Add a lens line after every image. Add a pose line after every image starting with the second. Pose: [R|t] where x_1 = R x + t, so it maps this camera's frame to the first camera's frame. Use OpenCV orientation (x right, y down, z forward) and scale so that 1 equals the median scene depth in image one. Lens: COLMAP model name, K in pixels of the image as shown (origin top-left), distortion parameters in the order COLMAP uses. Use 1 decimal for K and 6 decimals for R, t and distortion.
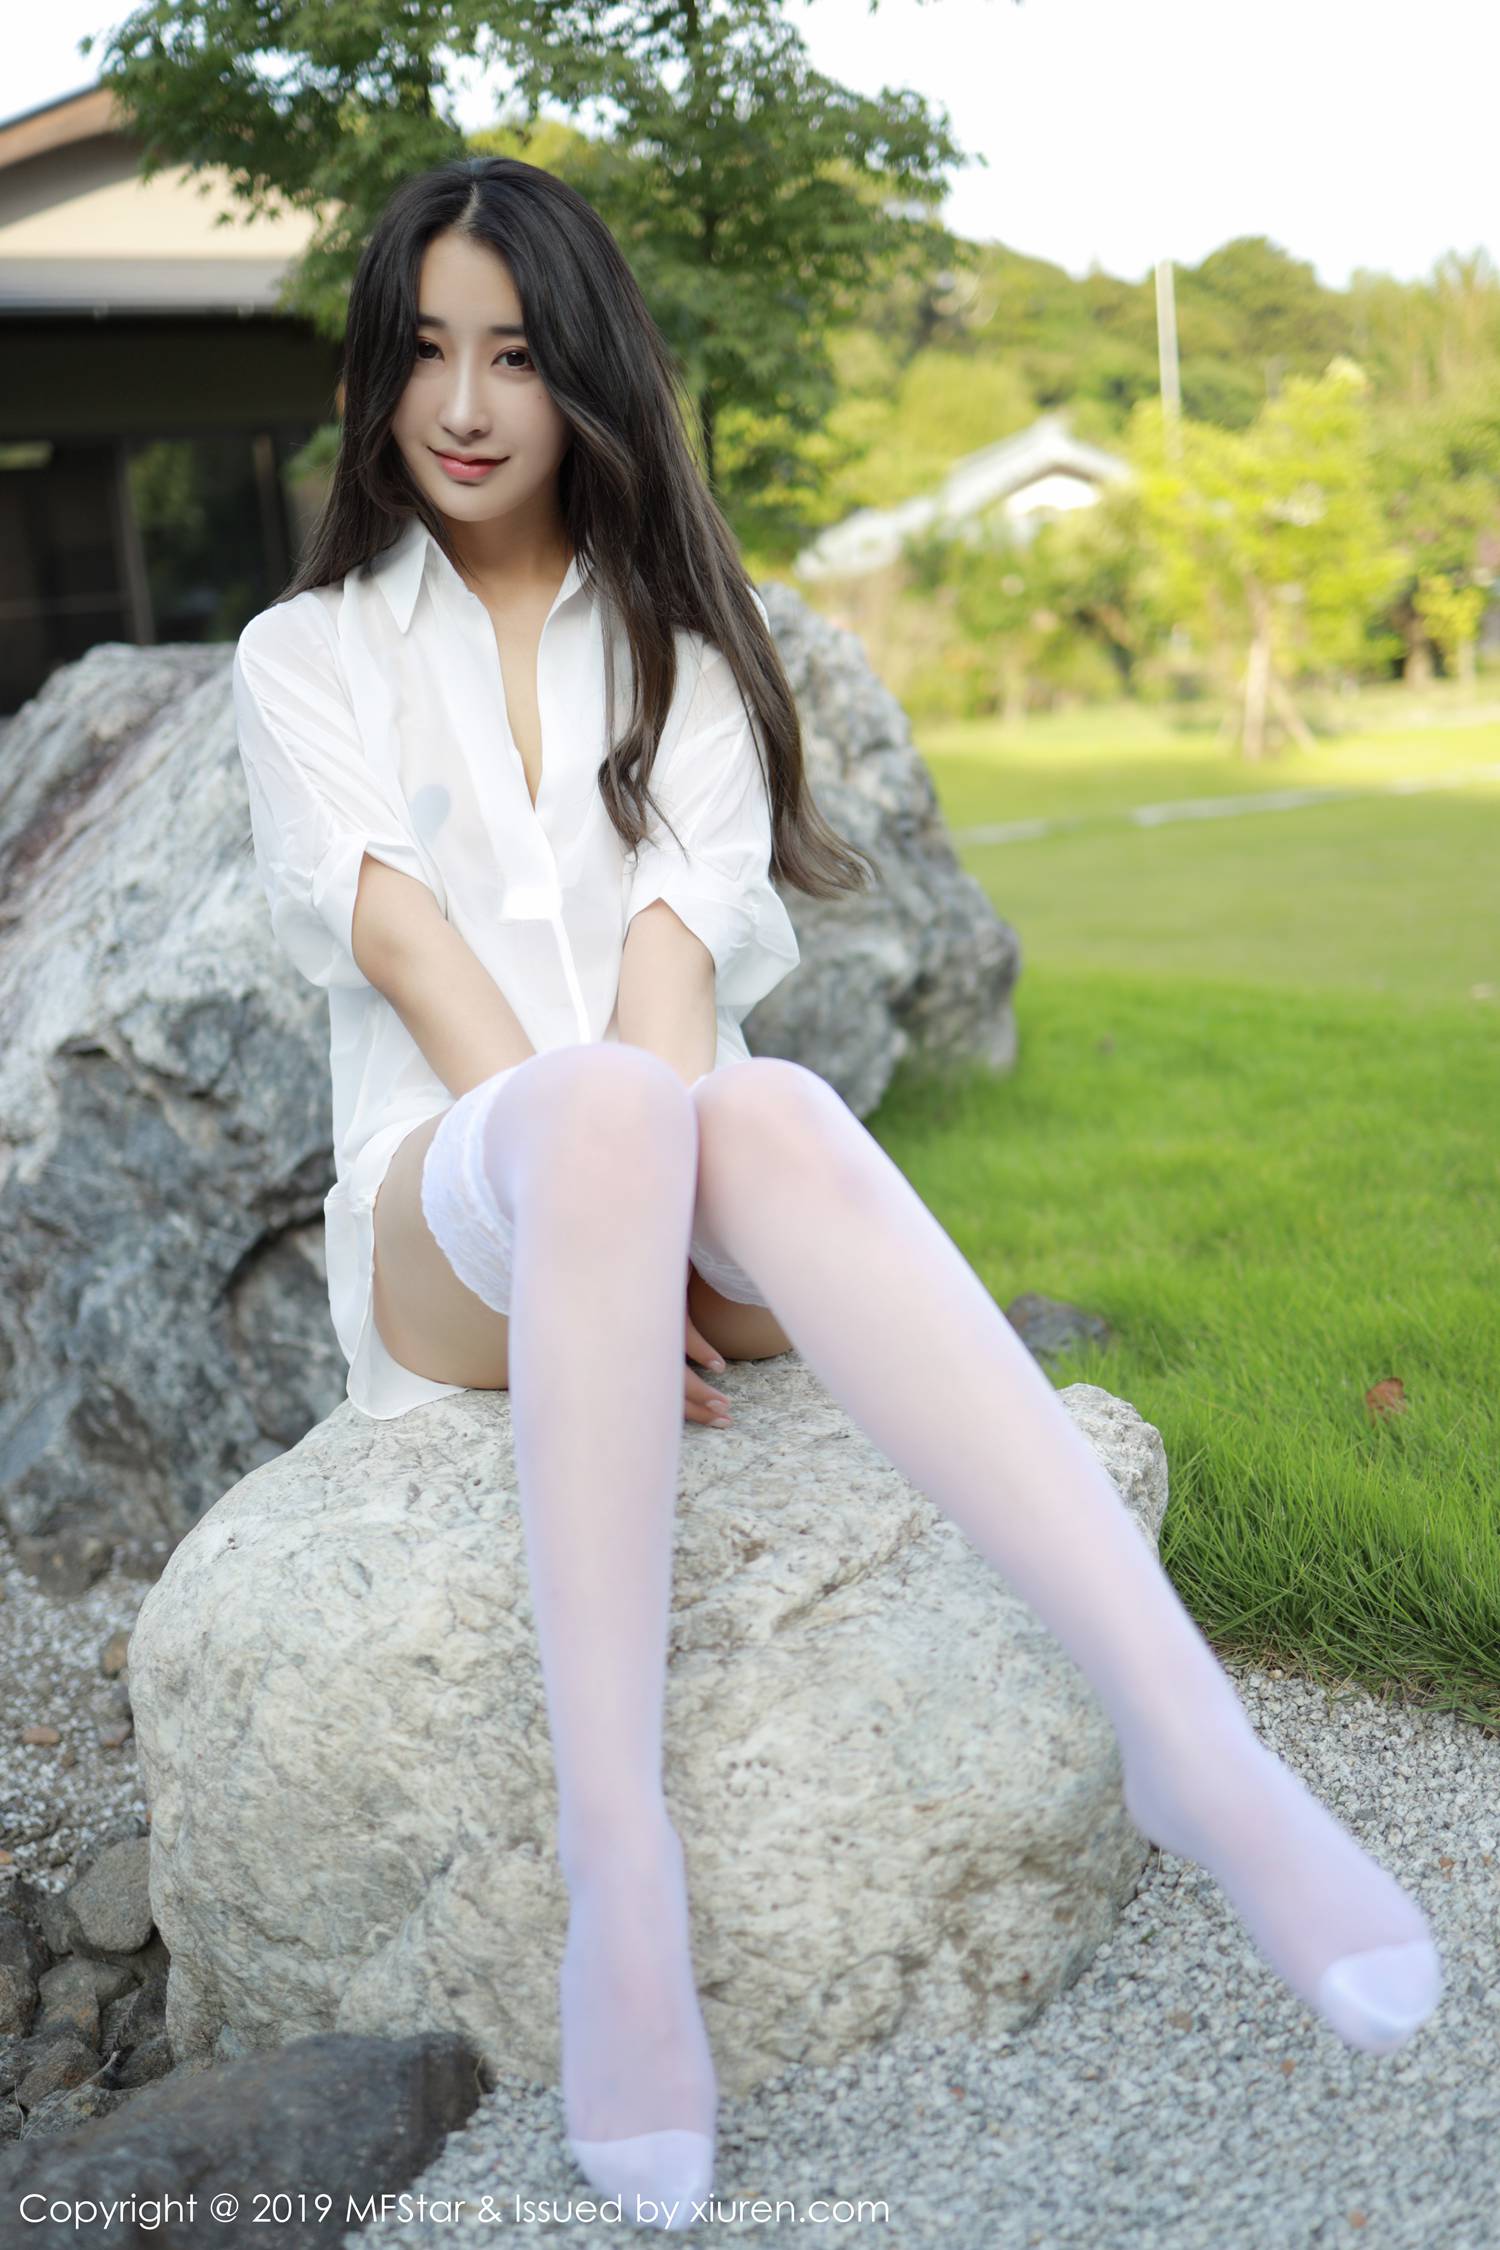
lens RADIAL K [[2295.9, 0, 739.0], [0, 2295.9, 1126.8], [0, 0, 1]] dist [-0.071324, 0.020300]
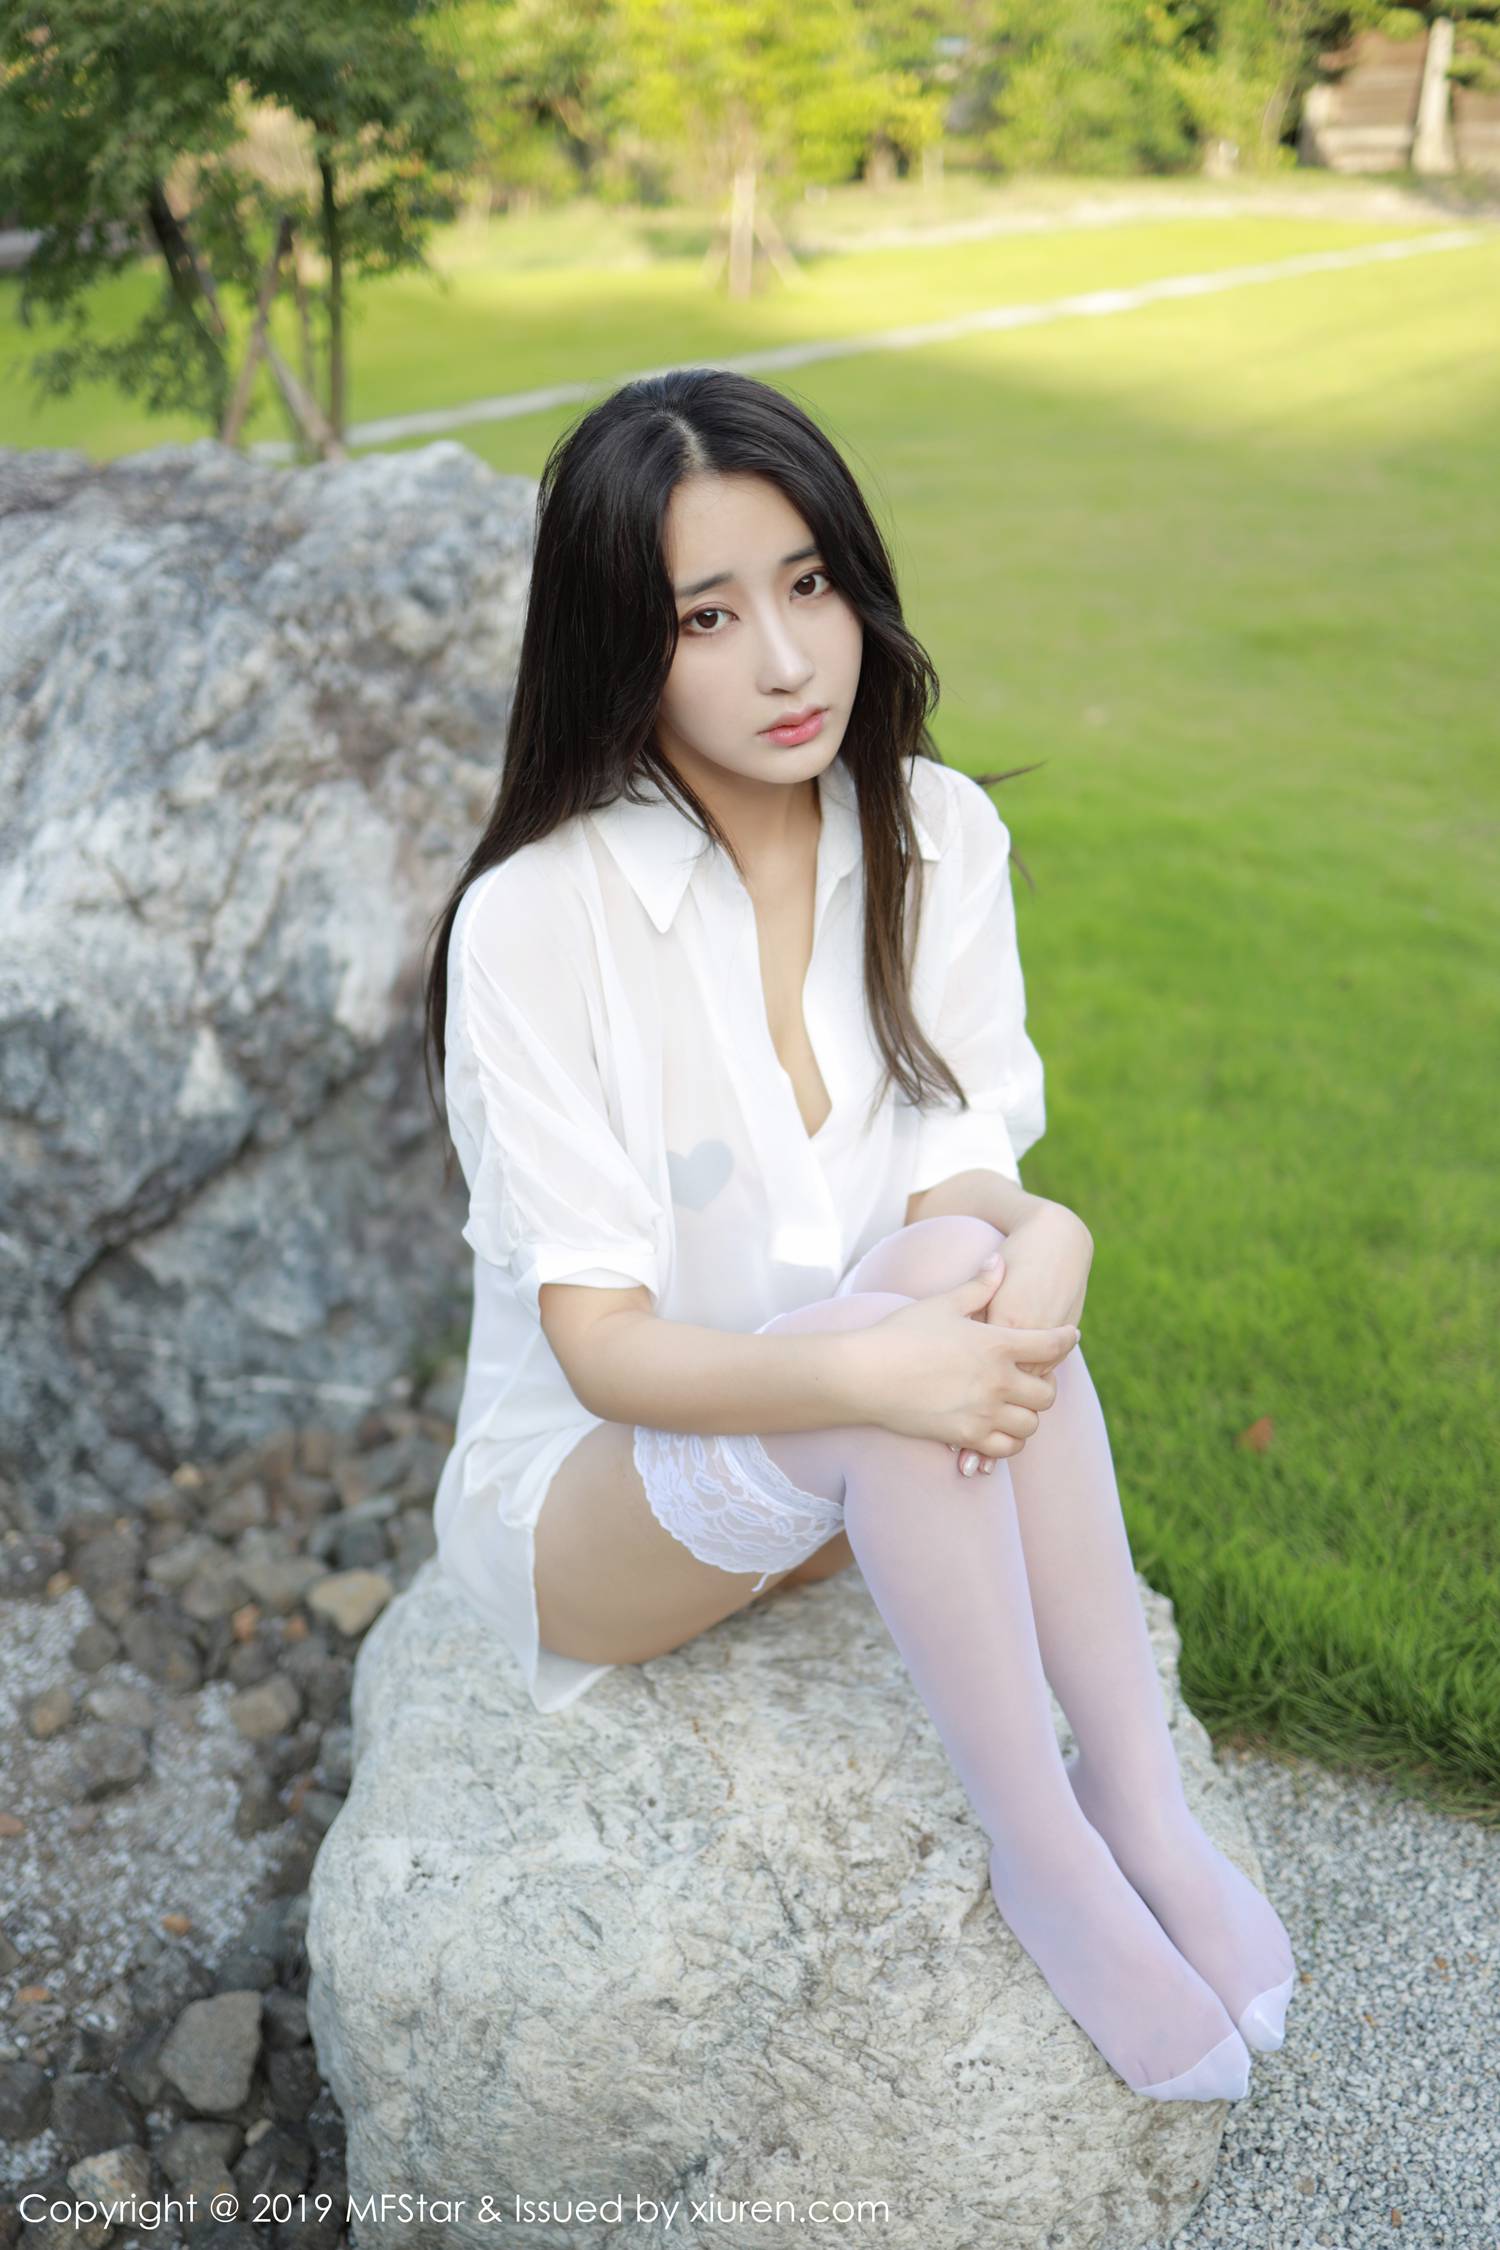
lens RADIAL K [[2305.4, 0, 748.1], [0, 2305.4, 1122.1], [0, 0, 1]] dist [-0.075200, 0.034753]
pose [[0.967855, -0.084653, 0.236835, -0.319920], [0.028291, 0.972322, 0.231926, -0.434685], [-0.249913, -0.217771, 0.943461, 0.026111]]
